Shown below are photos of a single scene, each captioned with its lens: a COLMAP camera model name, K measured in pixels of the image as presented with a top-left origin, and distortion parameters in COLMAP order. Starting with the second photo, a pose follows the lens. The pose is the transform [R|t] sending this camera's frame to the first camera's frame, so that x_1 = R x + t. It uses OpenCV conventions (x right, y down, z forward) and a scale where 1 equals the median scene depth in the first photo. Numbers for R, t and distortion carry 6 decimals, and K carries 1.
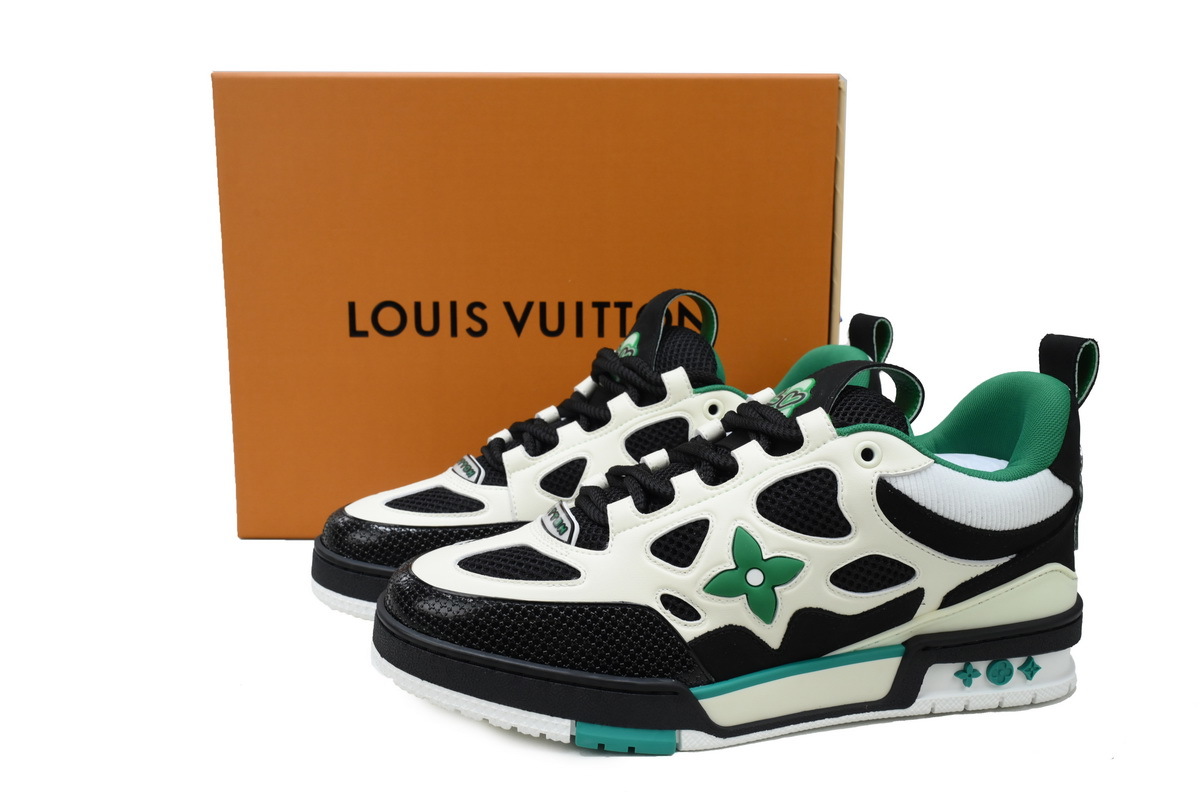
lens RADIAL K [[1118.3, 0, 600.0], [0, 1118.3, 403.0], [0, 0, 1]] dist [0.006340, 0.000000]
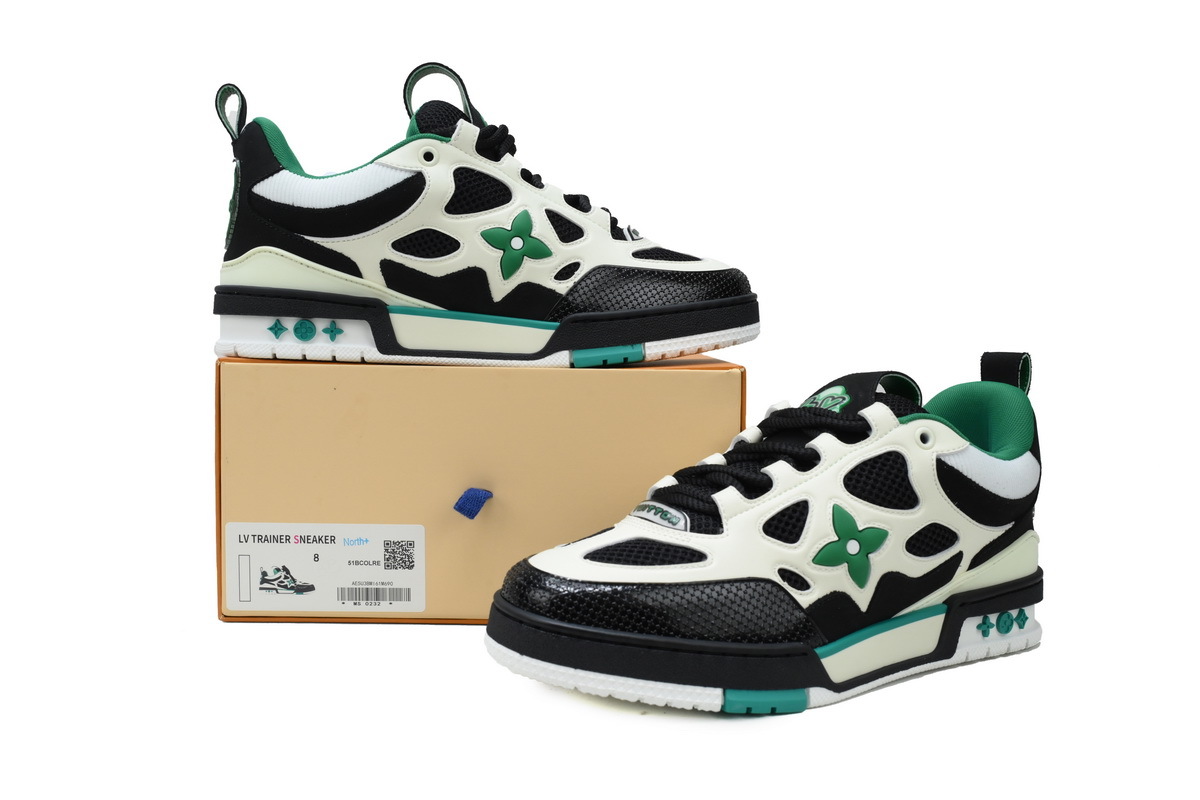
lens RADIAL K [[1118.3, 0, 597.2], [0, 1118.3, 393.6], [0, 0, 1]] dist [0.006340, 0.000000]
pose [[0.939364, -0.013692, 0.342648, -0.494240], [0.050667, 0.993777, -0.099193, 0.098550], [-0.339157, 0.110540, 0.934213, -0.002558]]
